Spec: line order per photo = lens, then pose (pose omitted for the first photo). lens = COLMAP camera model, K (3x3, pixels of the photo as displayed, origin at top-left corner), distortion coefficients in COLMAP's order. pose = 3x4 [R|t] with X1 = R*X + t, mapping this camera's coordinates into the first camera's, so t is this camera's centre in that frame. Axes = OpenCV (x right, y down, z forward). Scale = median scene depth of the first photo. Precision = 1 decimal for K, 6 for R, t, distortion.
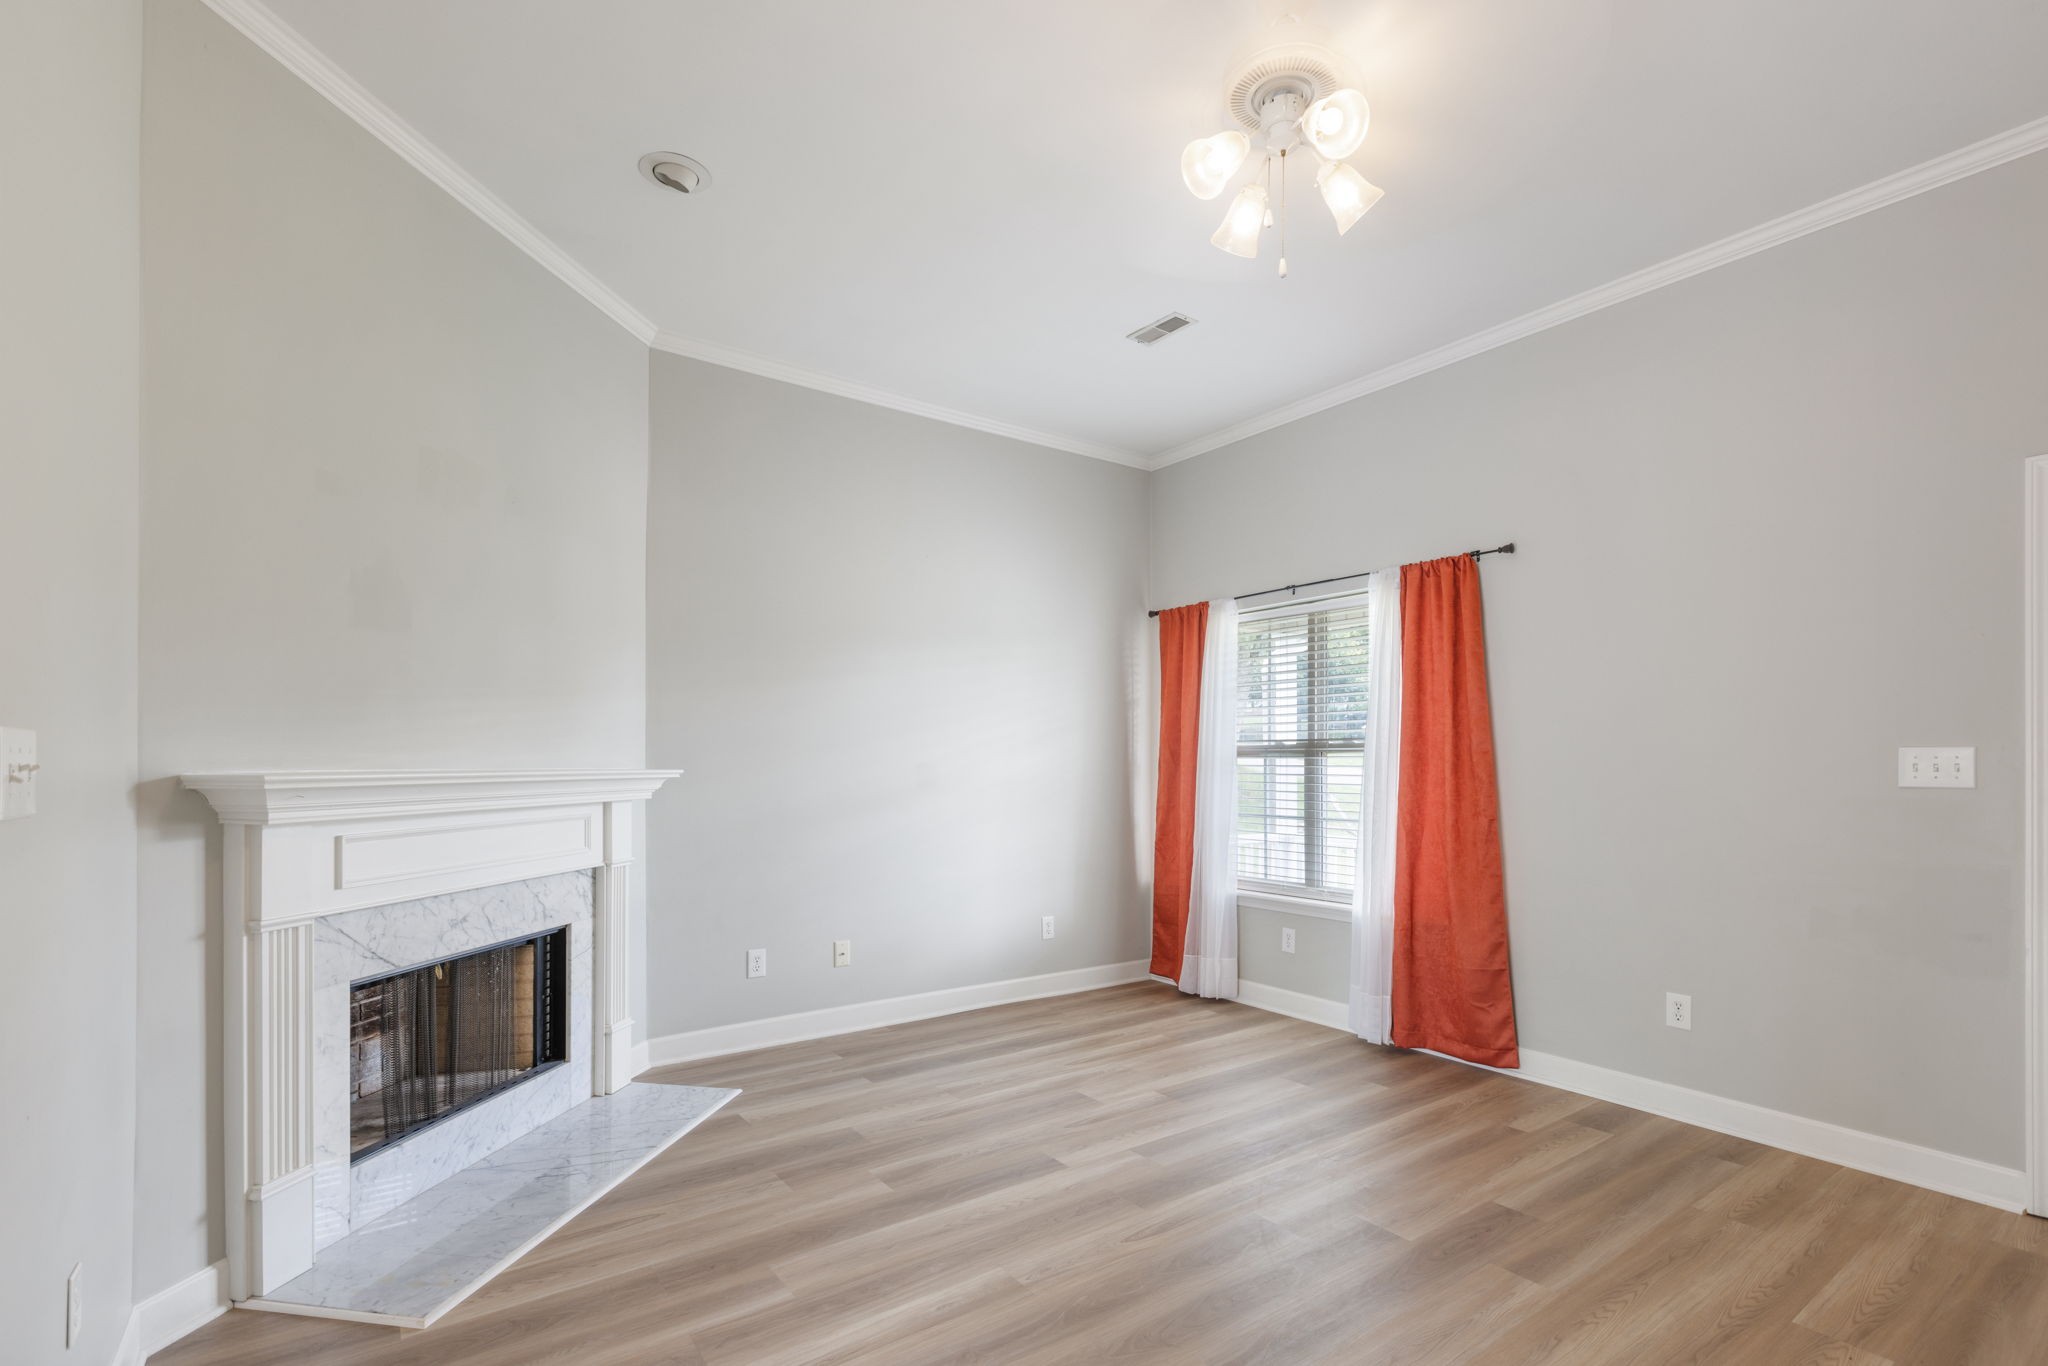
lens RADIAL K [[952.4, 0, 1023.3], [0, 952.4, 770.1], [0, 0, 1]] dist [0.000206, -0.000229]
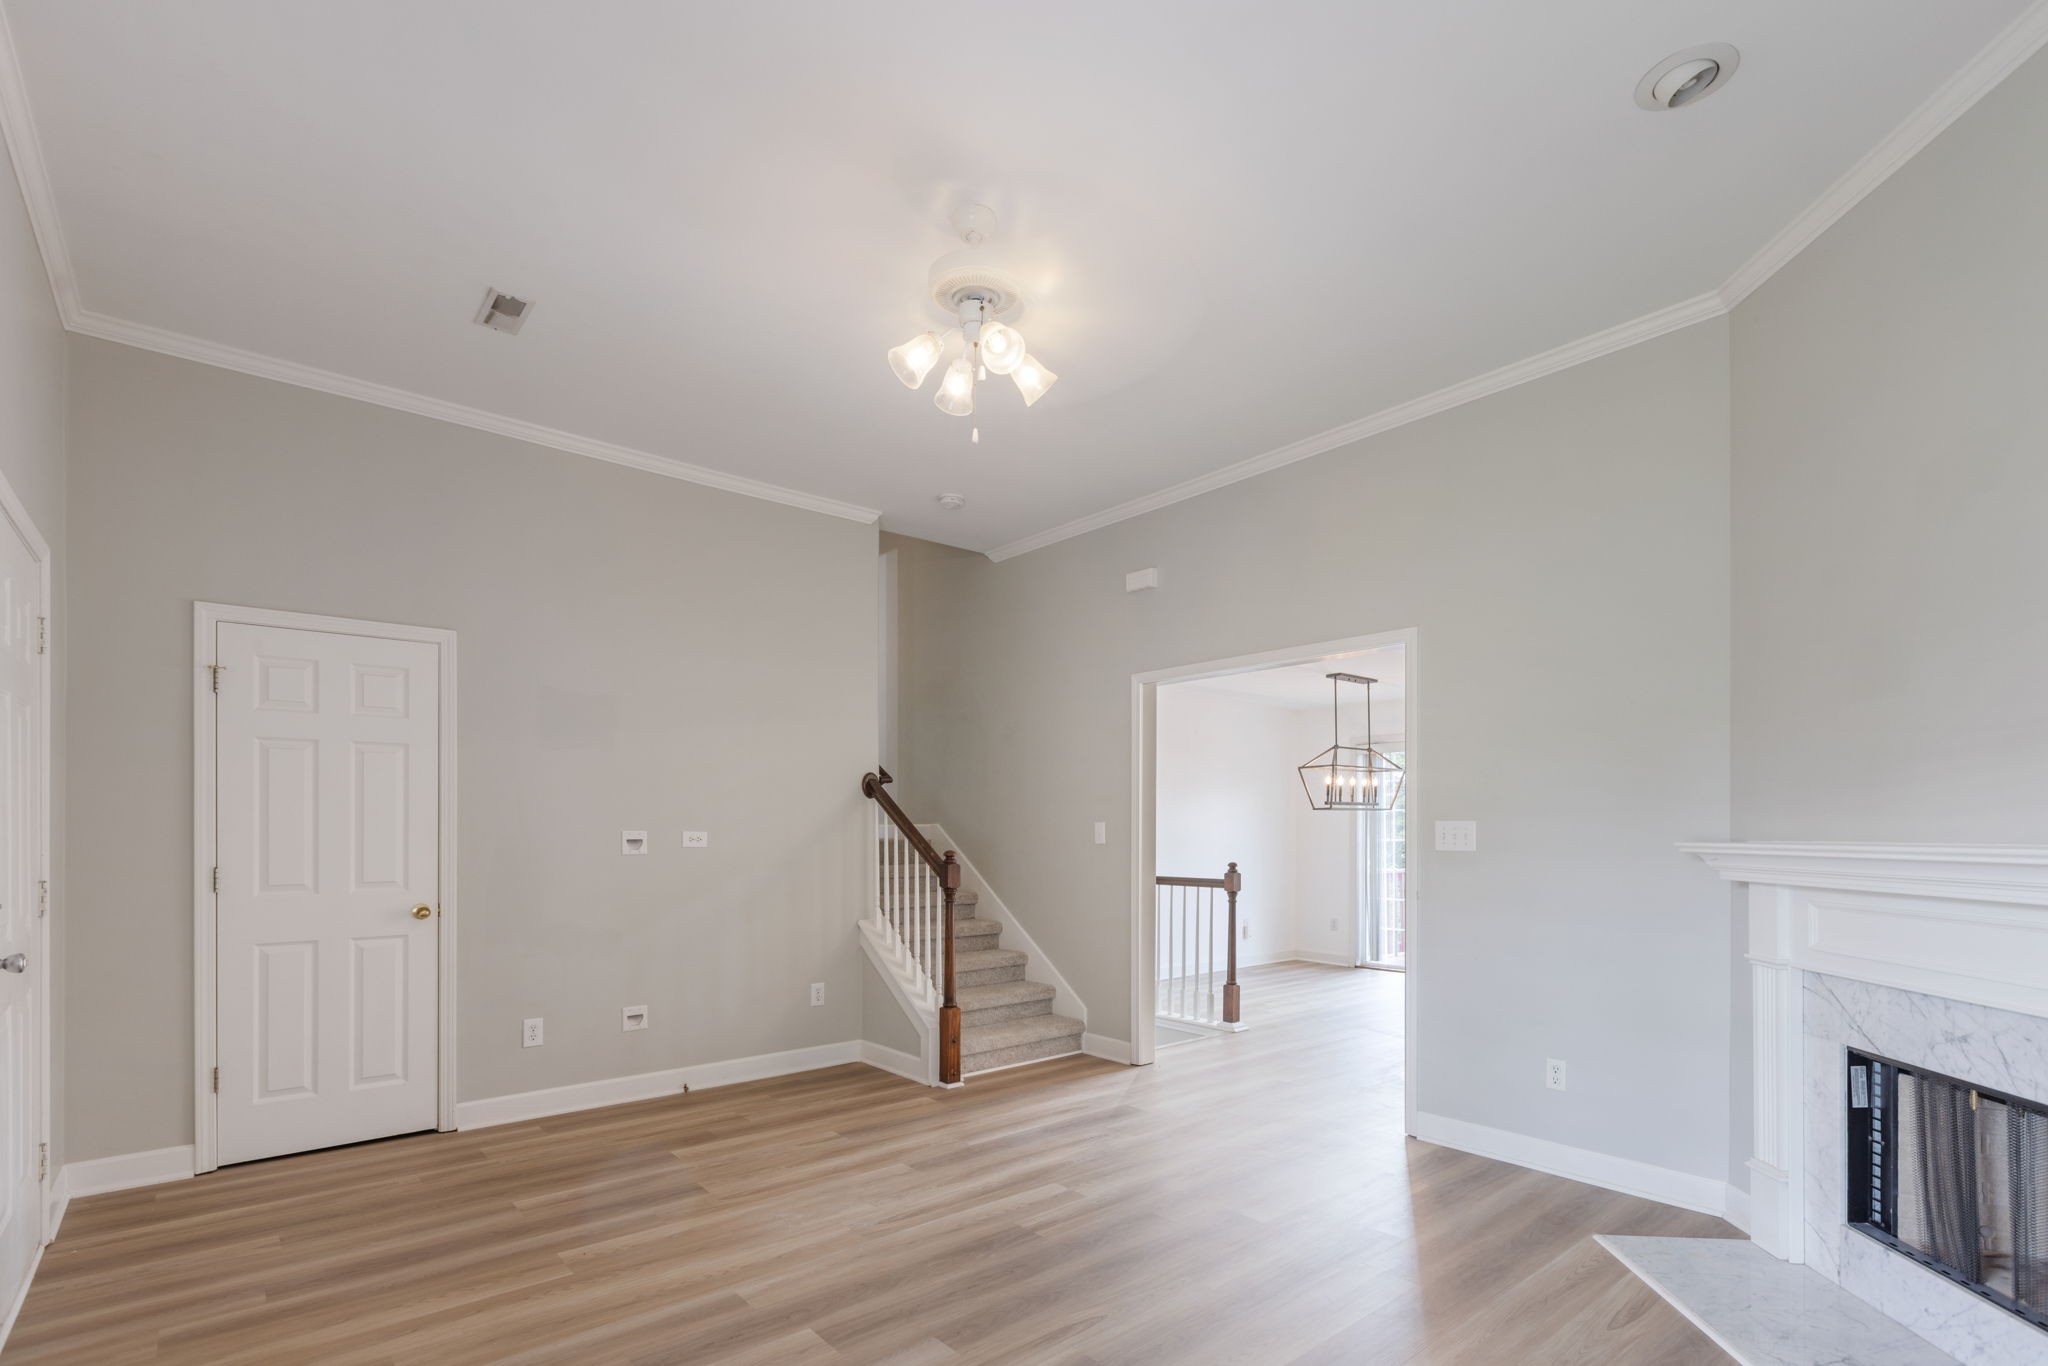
lens RADIAL K [[951.4, 0, 1027.4], [0, 951.4, 831.0], [0, 0, 1]] dist [-0.000048, -0.000220]
pose [[-0.997517, -0.003259, -0.070352, 0.216554], [-0.003850, 0.999958, 0.008277, -0.014324], [0.070322, 0.008527, -0.997488, 1.664322]]
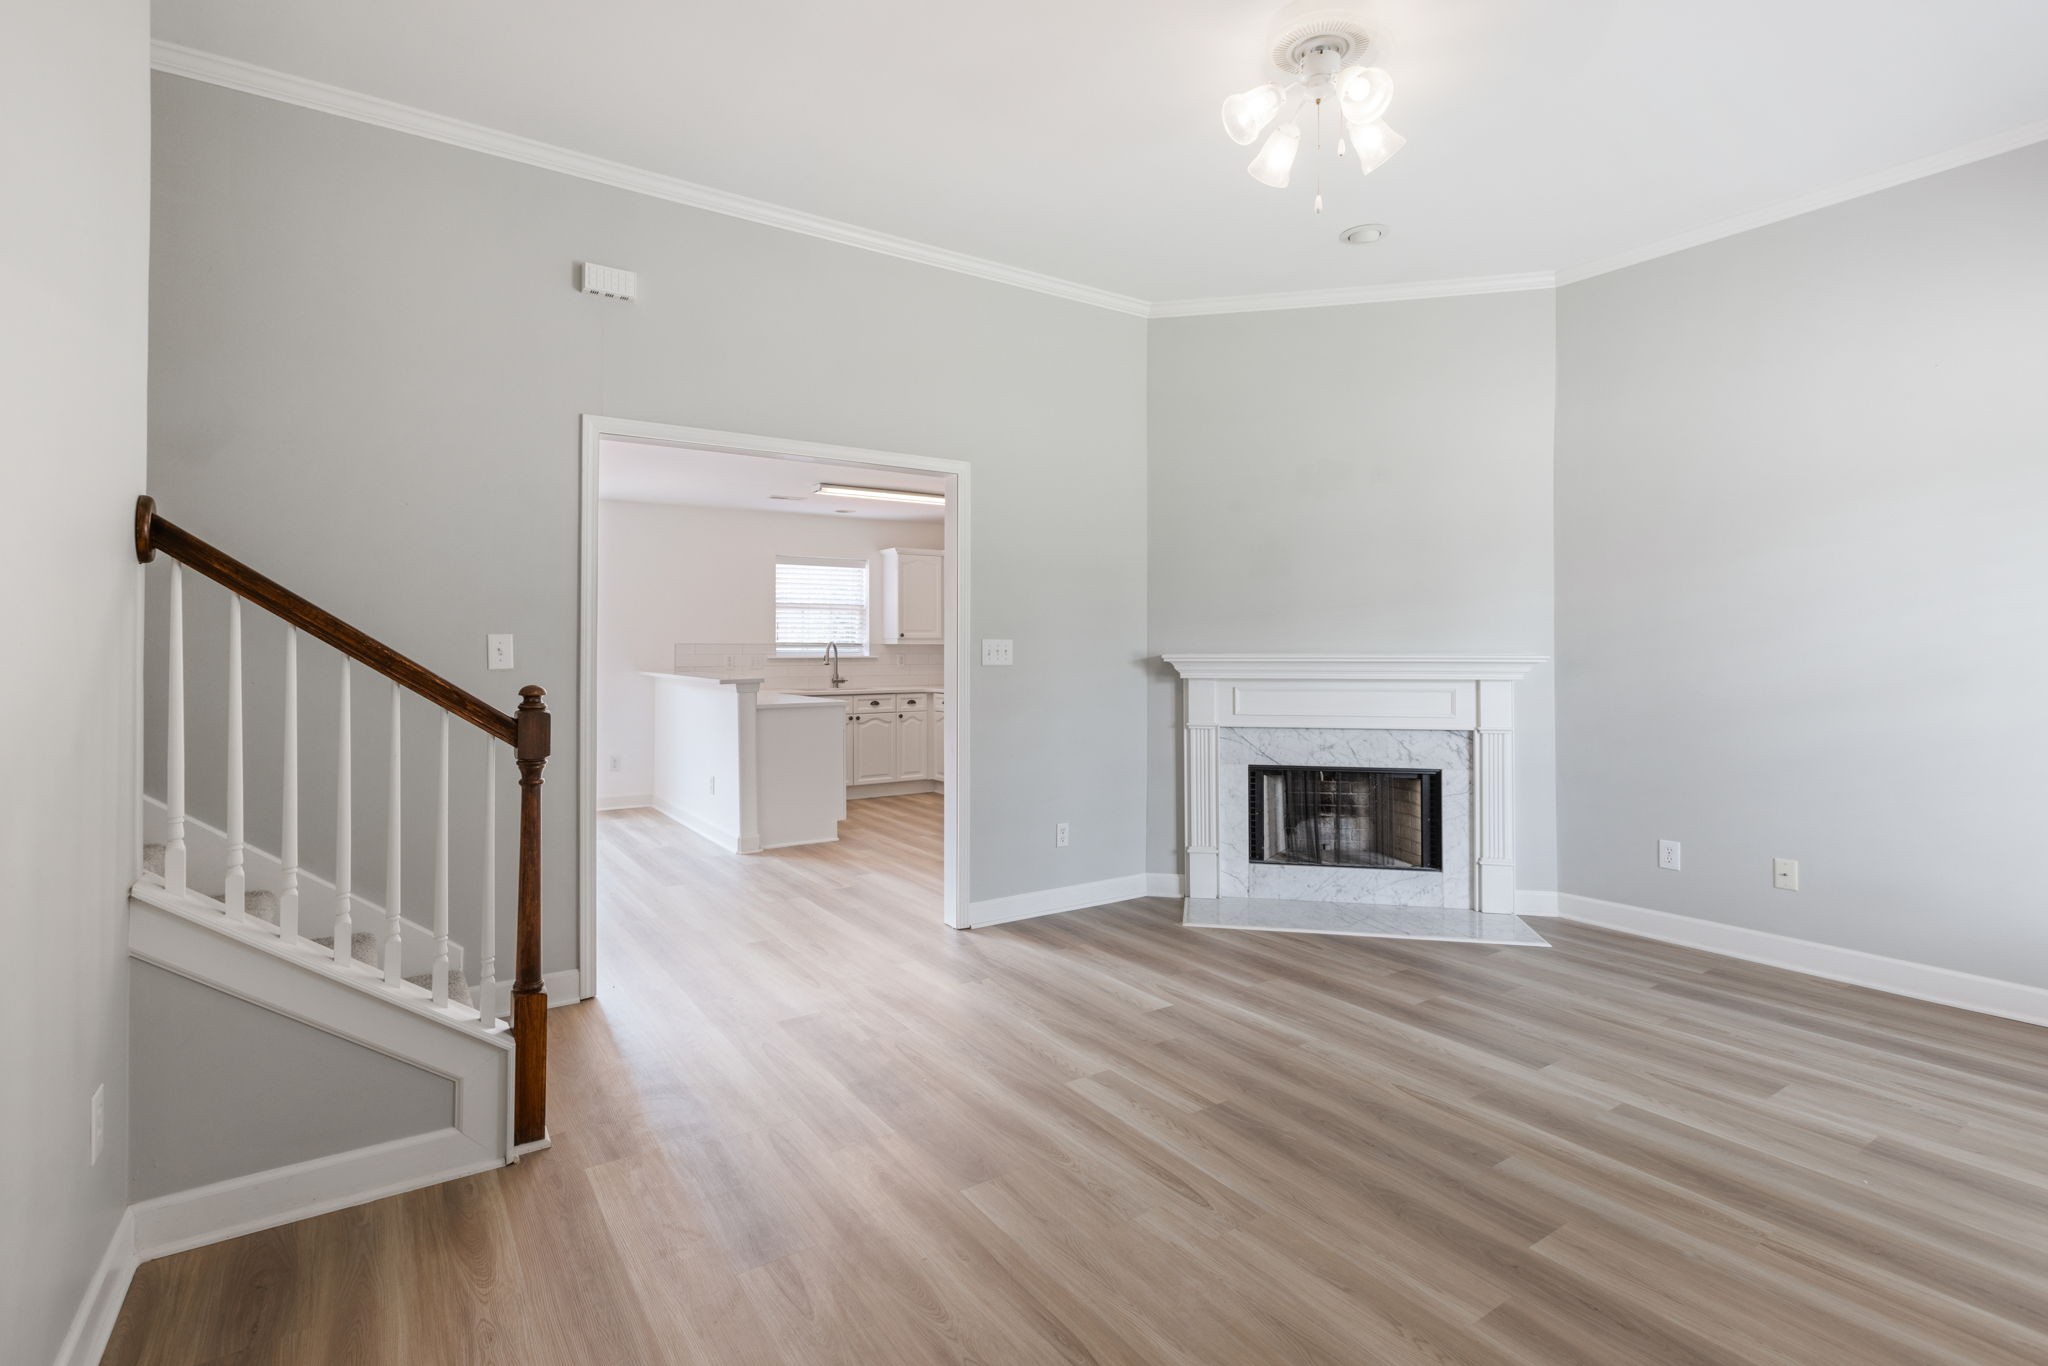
lens RADIAL K [[965.2, 0, 999.9], [0, 965.2, 636.9], [0, 0, 1]] dist [0.003740, 0.000426]
pose [[-0.049922, -0.014255, -0.998651, 1.053817], [-0.008375, 0.999869, -0.013853, -0.002584], [0.998718, 0.007672, -0.050035, 0.503259]]
